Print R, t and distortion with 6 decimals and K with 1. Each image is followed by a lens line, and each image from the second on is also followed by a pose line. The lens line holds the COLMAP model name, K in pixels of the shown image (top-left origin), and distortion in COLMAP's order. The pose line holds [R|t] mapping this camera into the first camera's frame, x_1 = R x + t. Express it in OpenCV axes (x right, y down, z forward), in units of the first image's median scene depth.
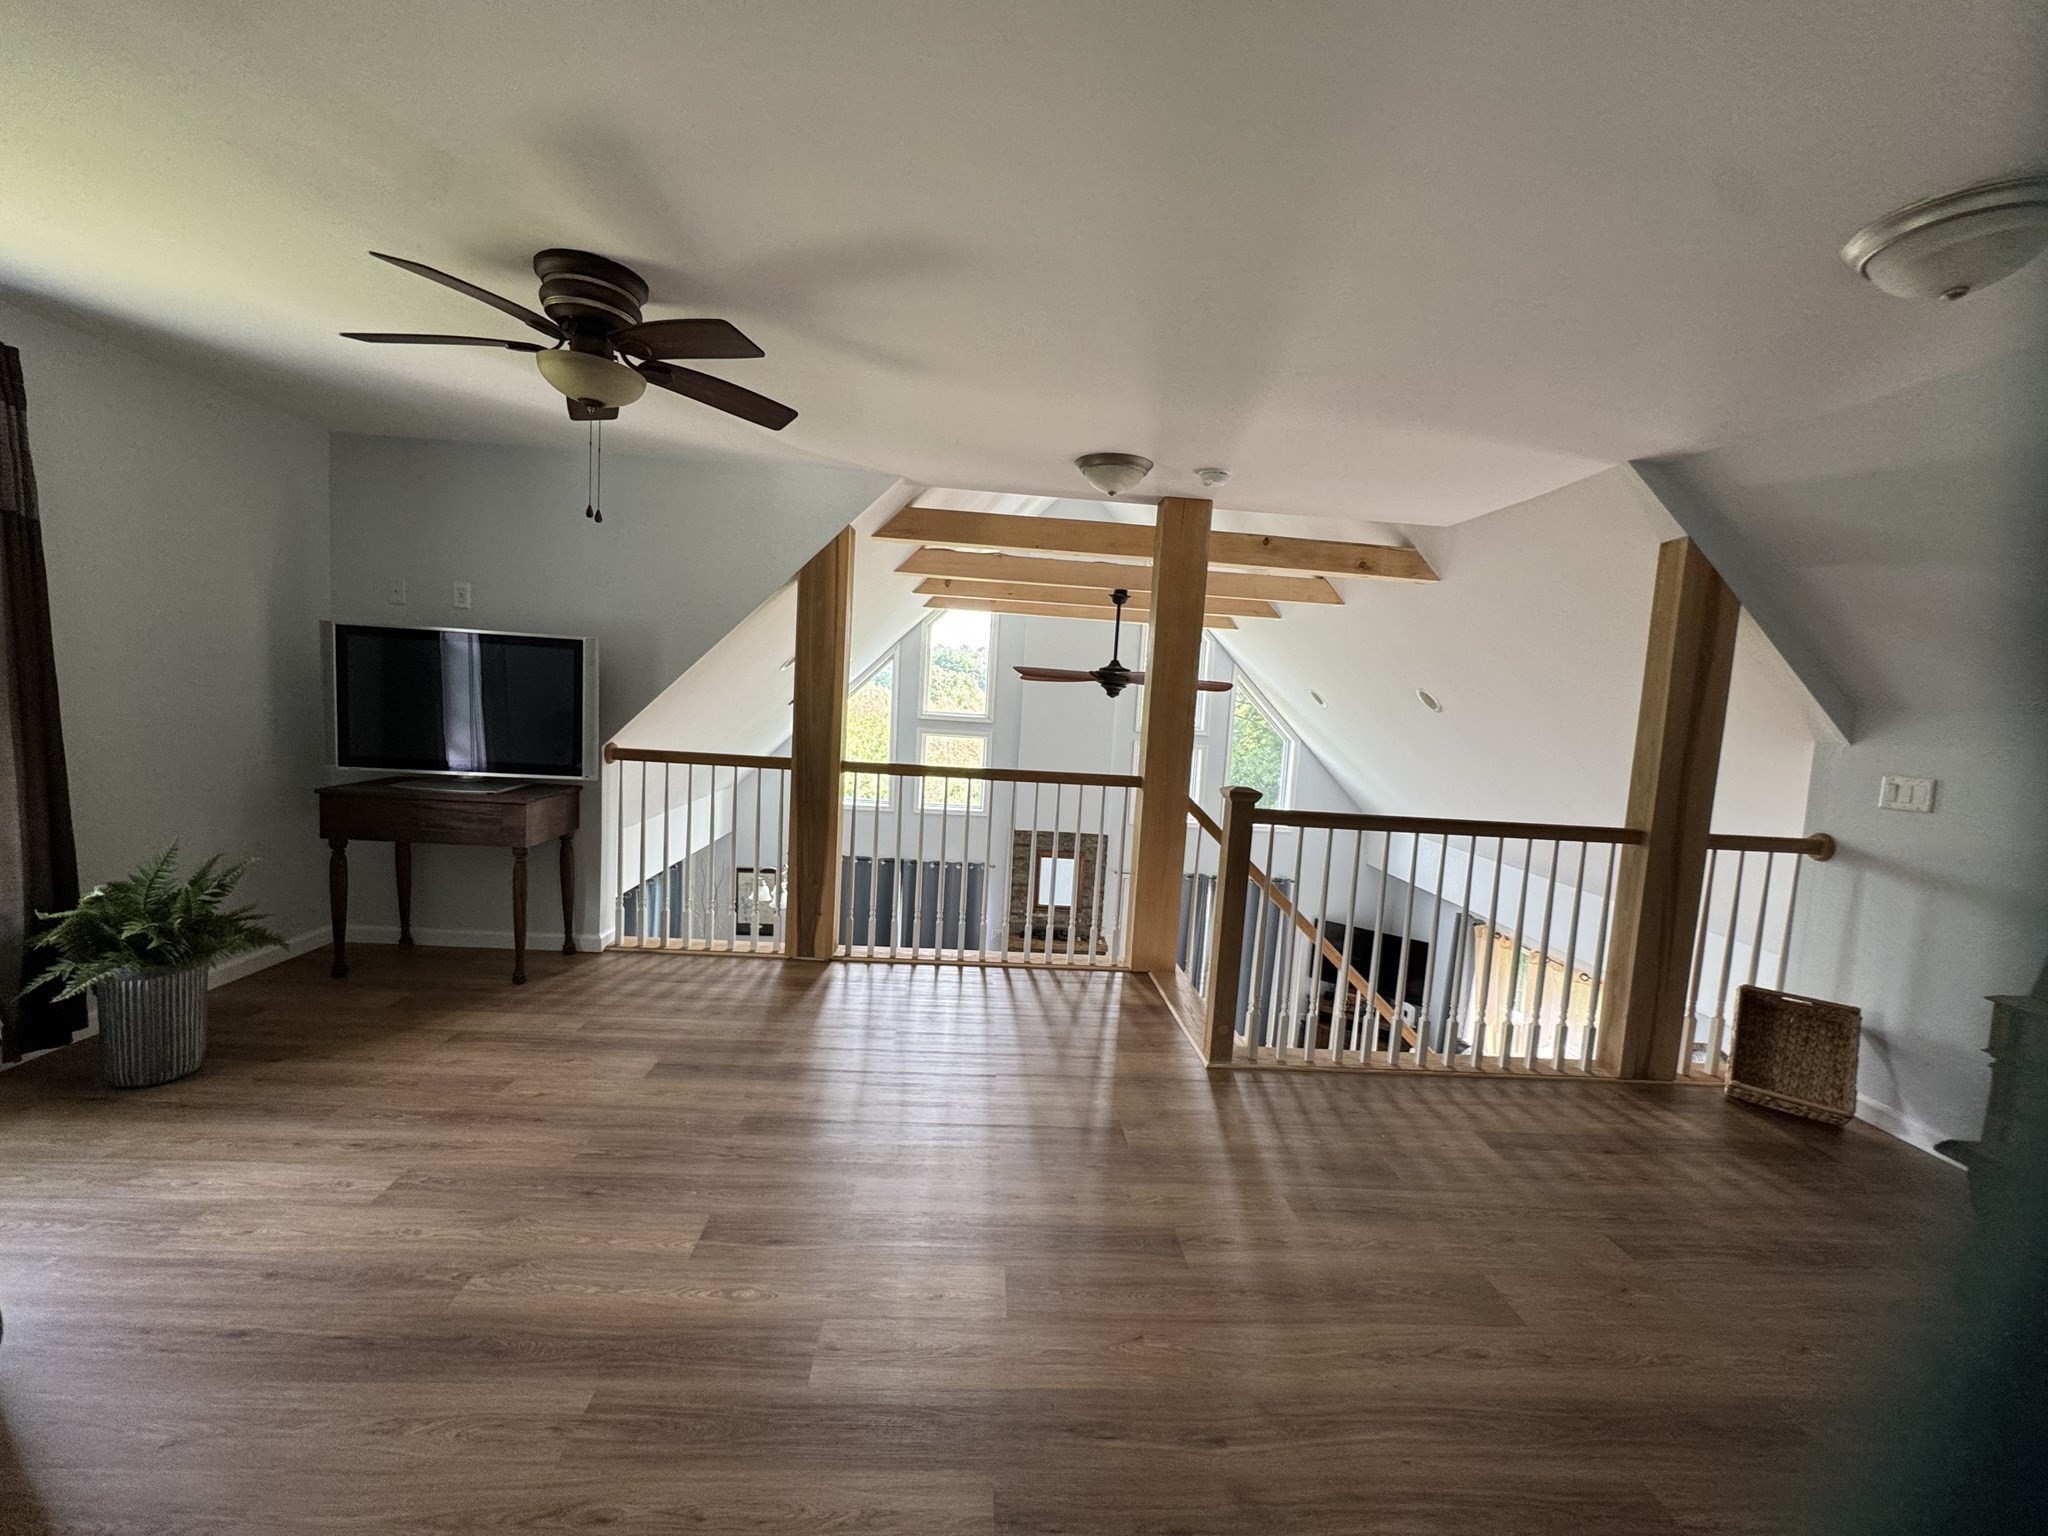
lens RADIAL K [[835.9, 0, 1024.0], [0, 835.9, 768.0], [0, 0, 1]] dist [0.030353, 0.000114]
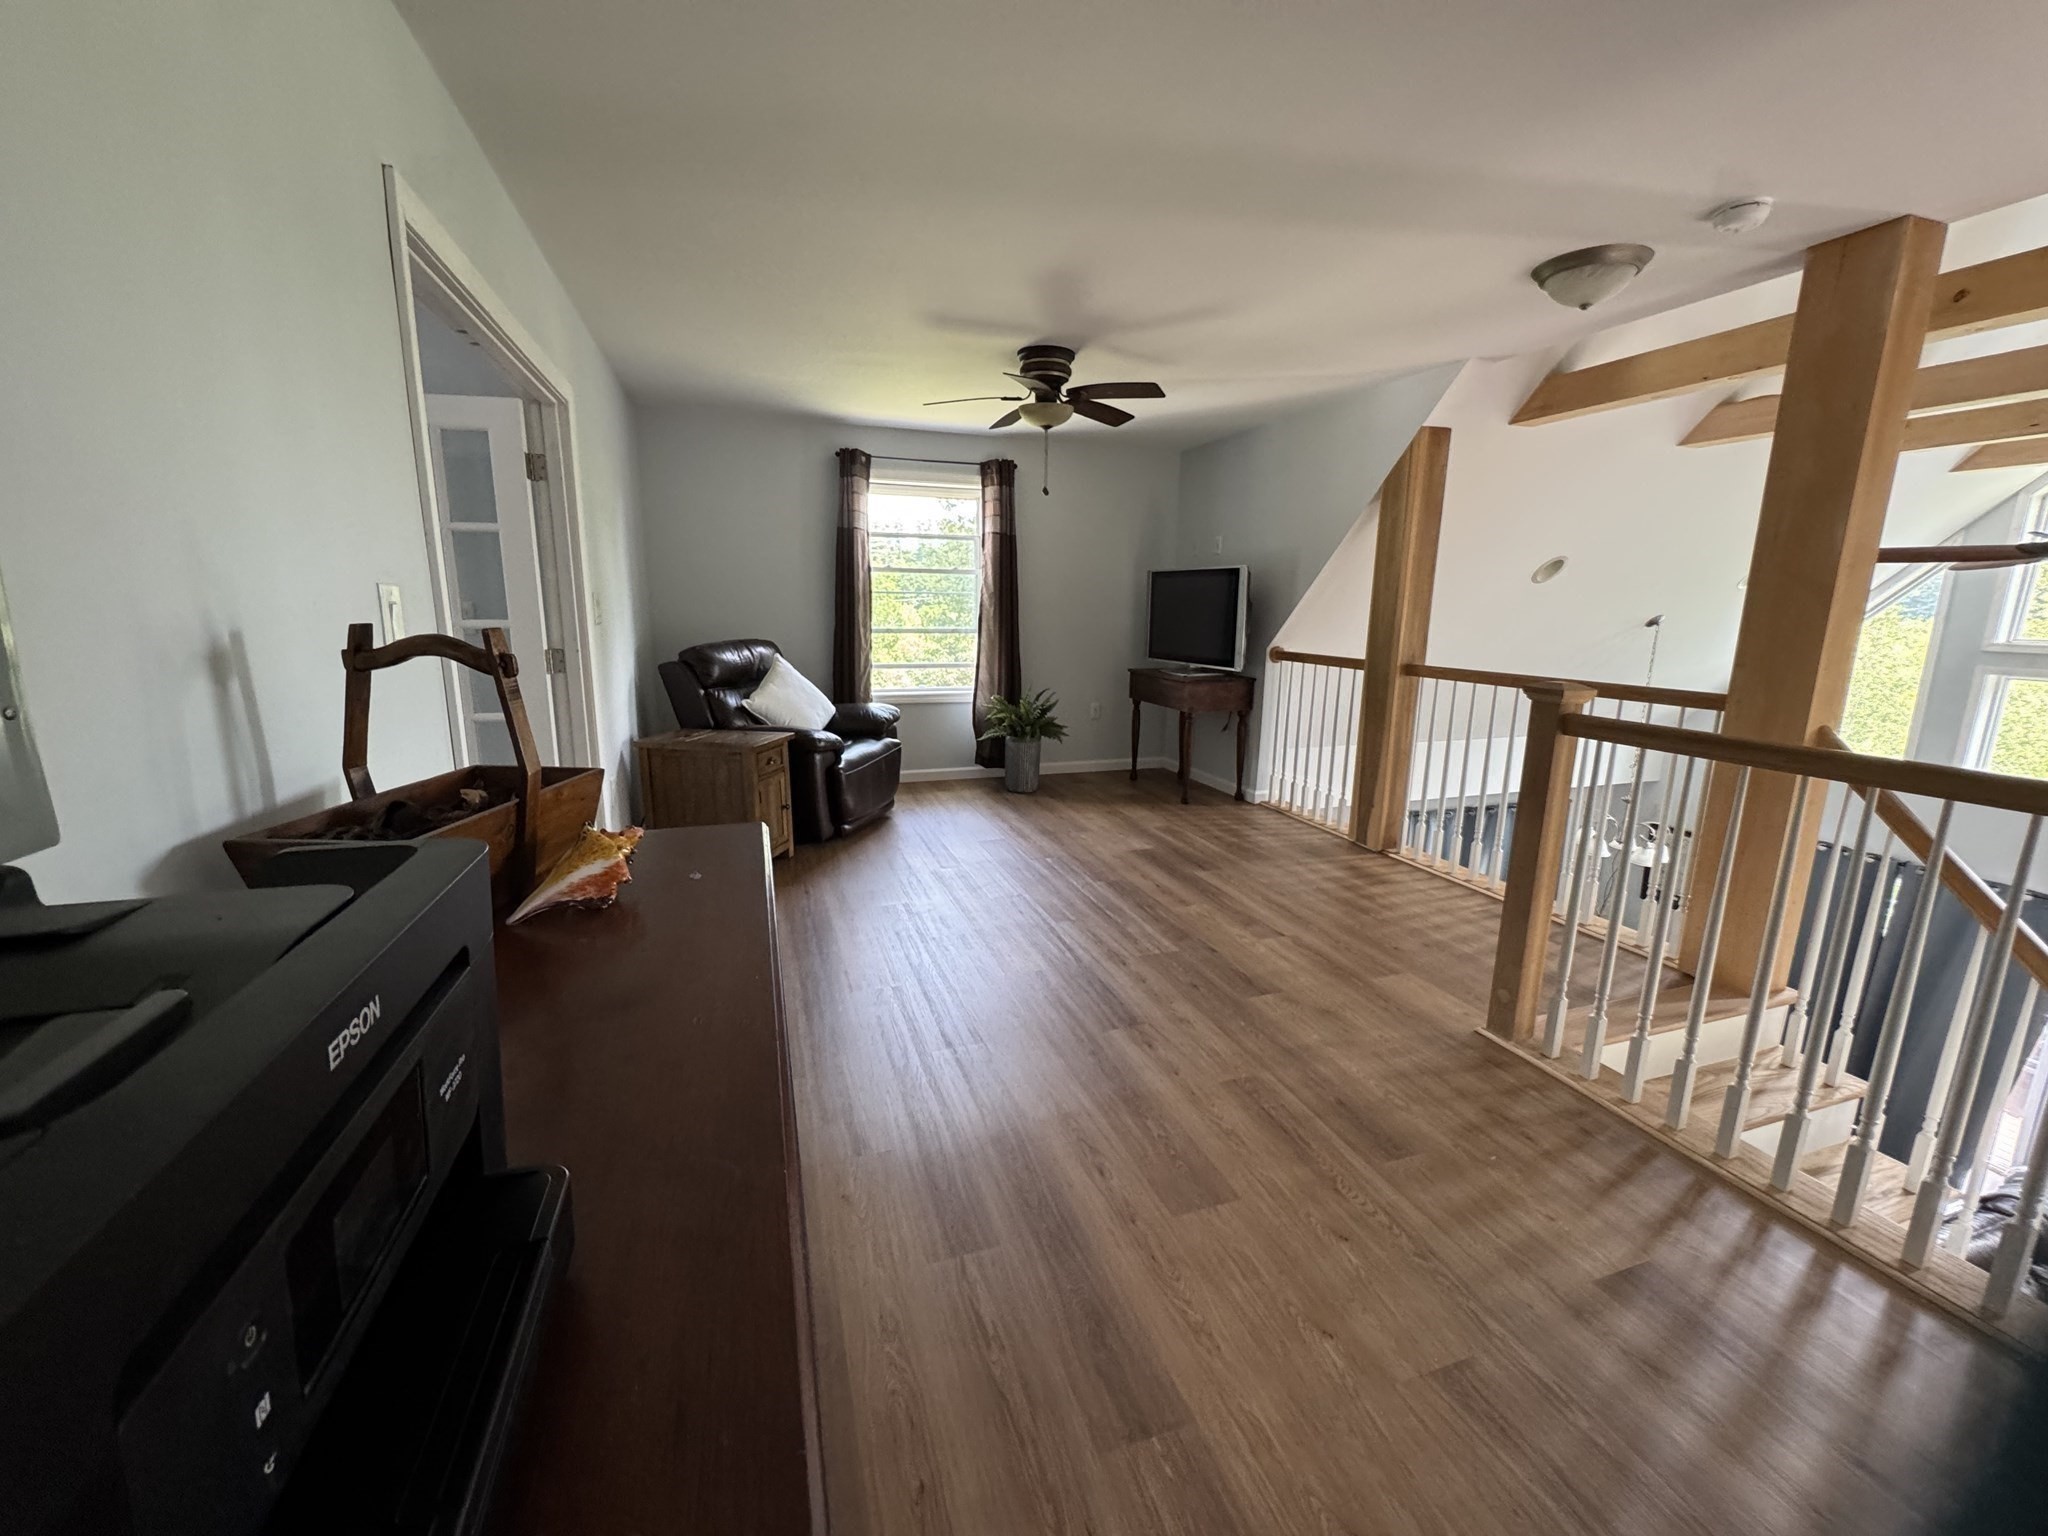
lens RADIAL K [[835.9, 0, 1024.0], [0, 835.9, 768.0], [0, 0, 1]] dist [0.030353, 0.000114]
pose [[0.282272, 0.131601, -0.950265, 0.718295], [-0.084160, 0.990124, 0.112122, 0.046279], [0.955636, 0.048326, 0.290560, 0.280489]]
